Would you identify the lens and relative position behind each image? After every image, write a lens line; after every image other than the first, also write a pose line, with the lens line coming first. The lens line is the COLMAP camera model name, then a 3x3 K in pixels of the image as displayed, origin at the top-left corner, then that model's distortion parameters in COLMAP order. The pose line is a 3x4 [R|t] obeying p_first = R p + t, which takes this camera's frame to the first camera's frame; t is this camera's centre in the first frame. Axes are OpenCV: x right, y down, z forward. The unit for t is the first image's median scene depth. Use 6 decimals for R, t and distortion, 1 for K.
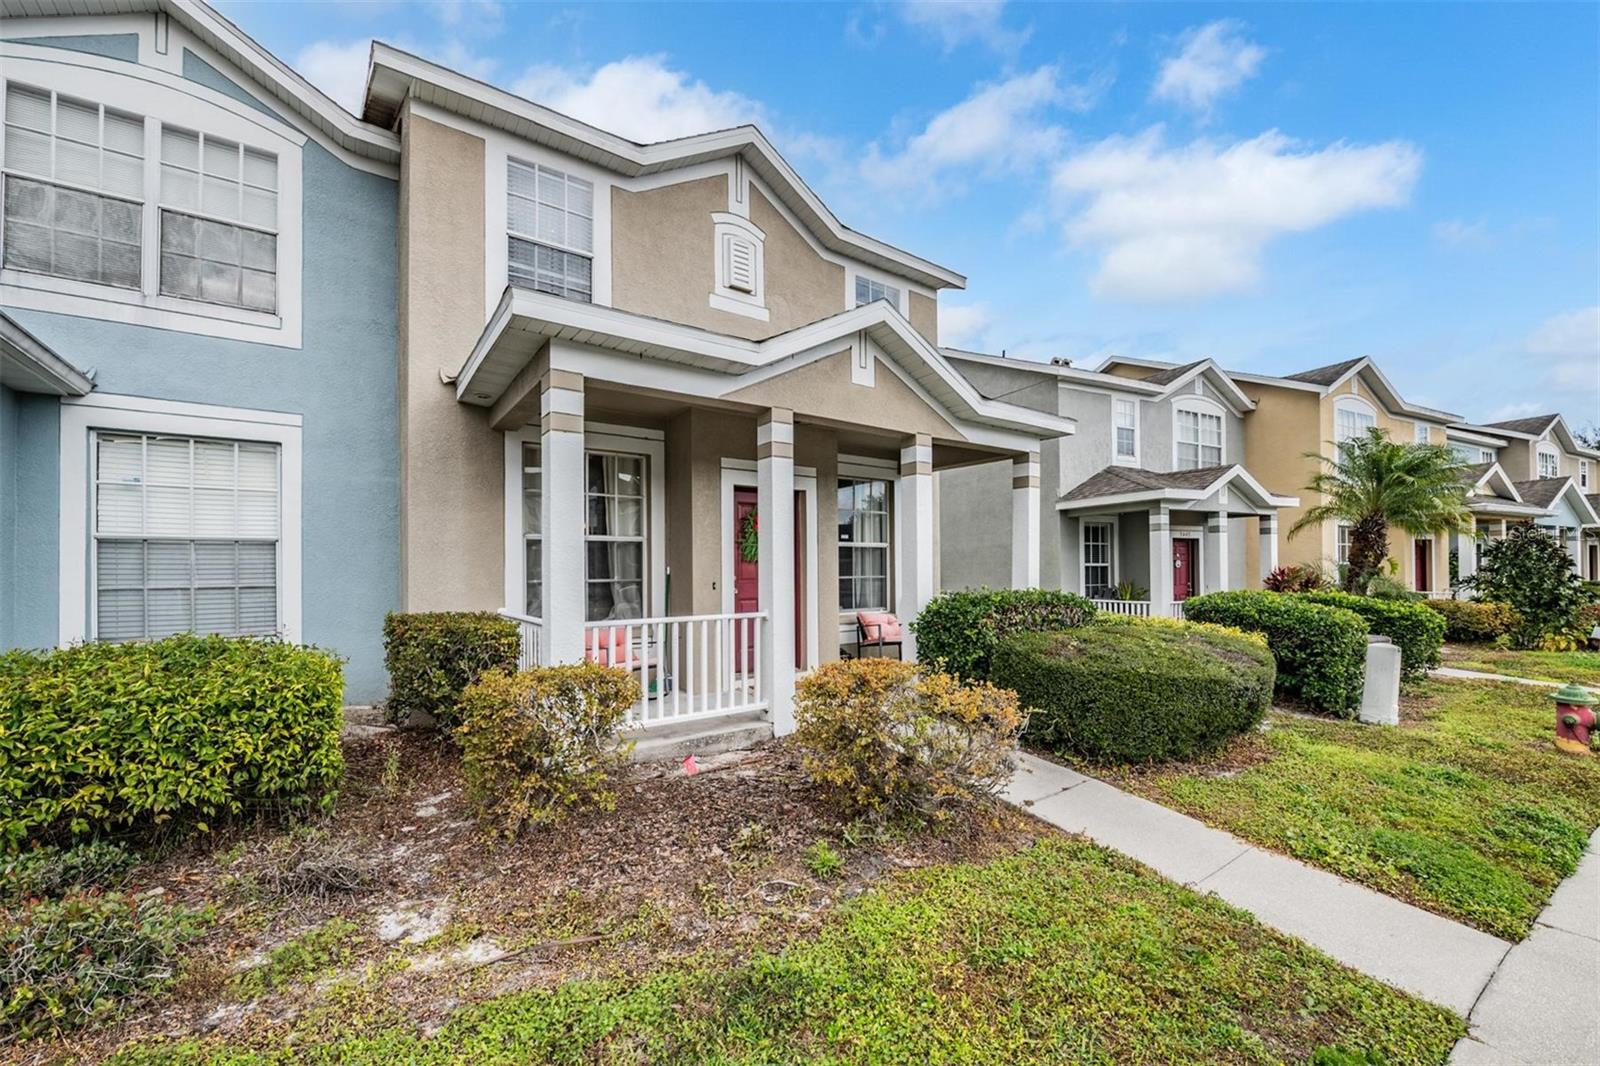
lens RADIAL K [[667.7, 0, 795.6], [0, 667.7, 564.5], [0, 0, 1]] dist [-0.009855, -0.000119]
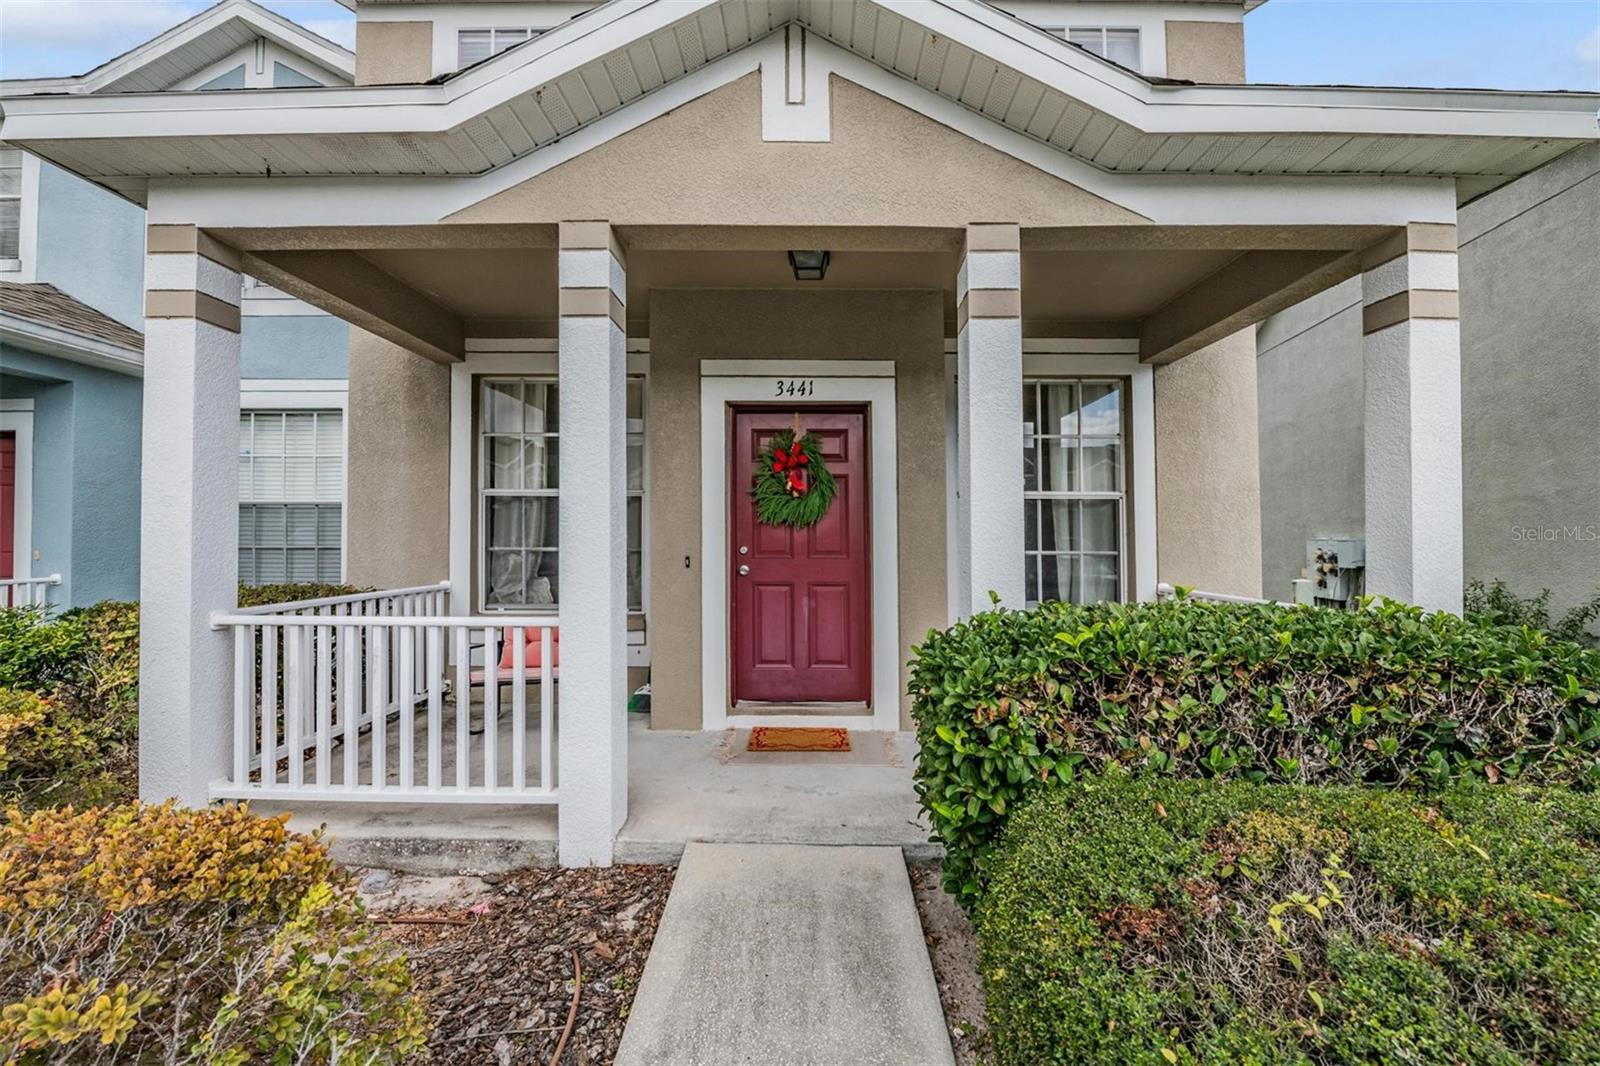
lens RADIAL K [[622.2, 0, 793.5], [0, 622.2, 524.0], [0, 0, 1]] dist [-0.009469, -0.000094]
pose [[0.794378, -0.002383, -0.607419, 0.328688], [-0.004432, 0.999943, -0.009718, 0.001480], [0.607407, 0.010412, 0.794322, 0.604145]]
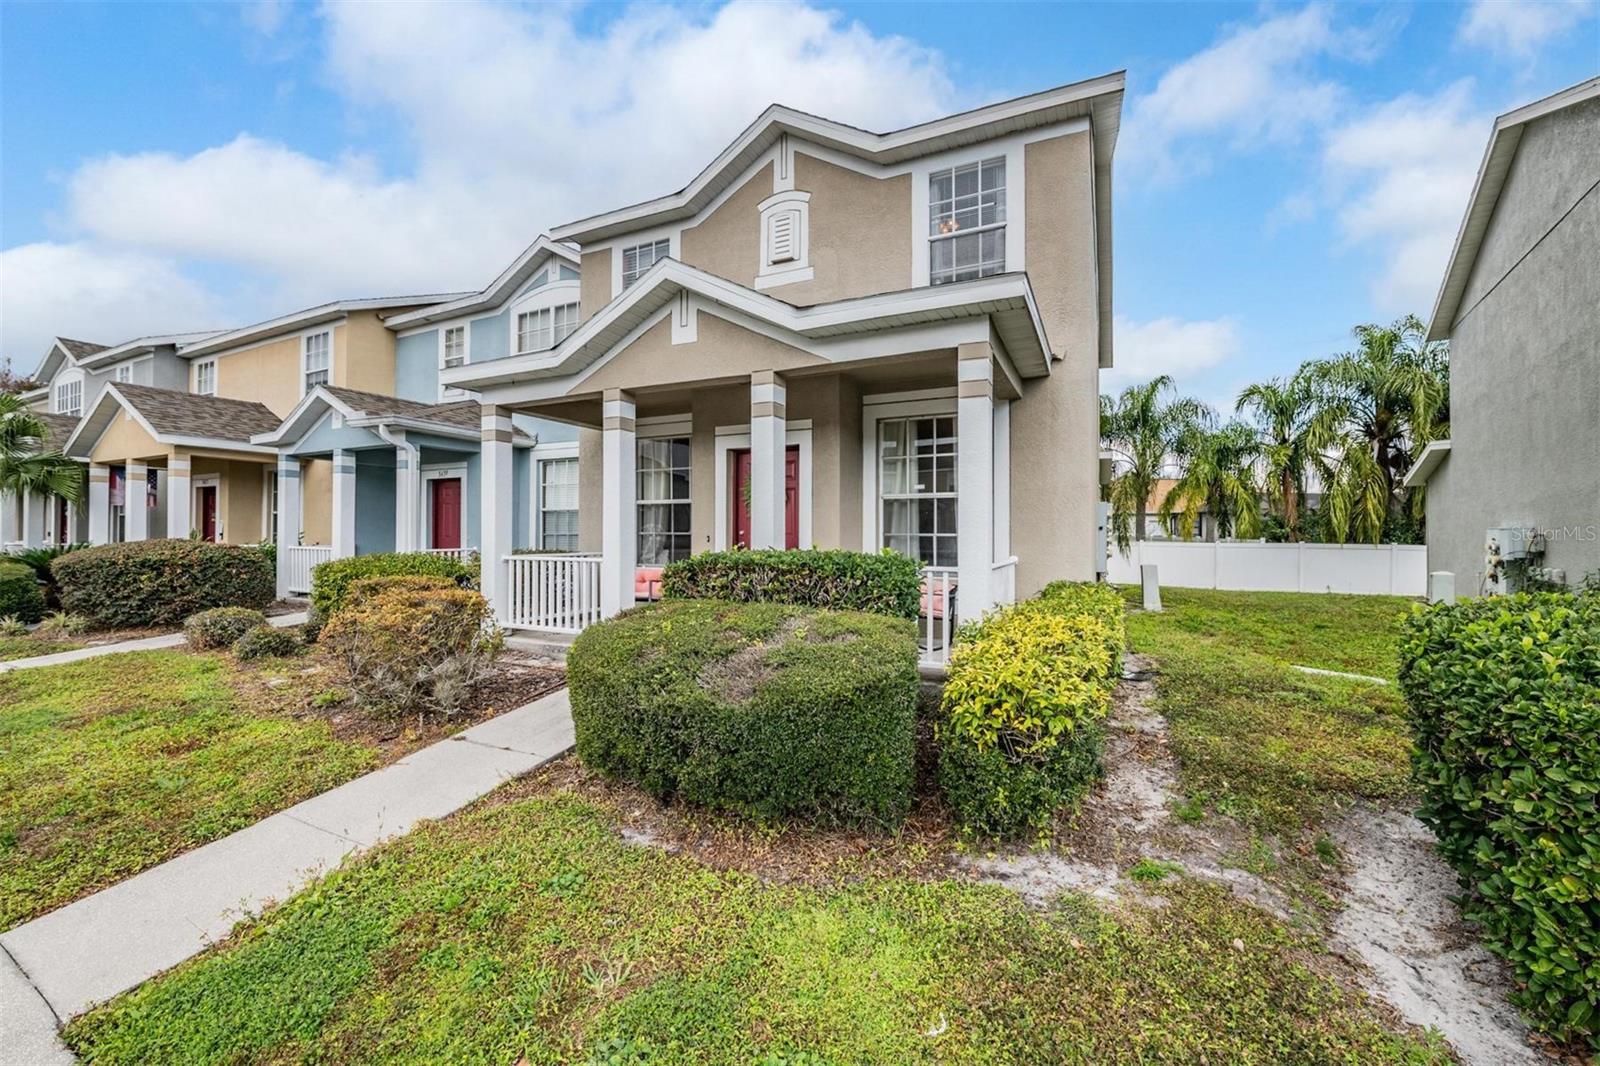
lens RADIAL K [[636.9, 0, 806.0], [0, 636.9, 526.6], [0, 0, 1]] dist [-0.002241, -0.000195]
pose [[0.462605, -0.004649, -0.886552, 0.961784], [0.002681, 0.999989, -0.003845, 0.016274], [0.886560, -0.000598, 0.462612, 0.652460]]
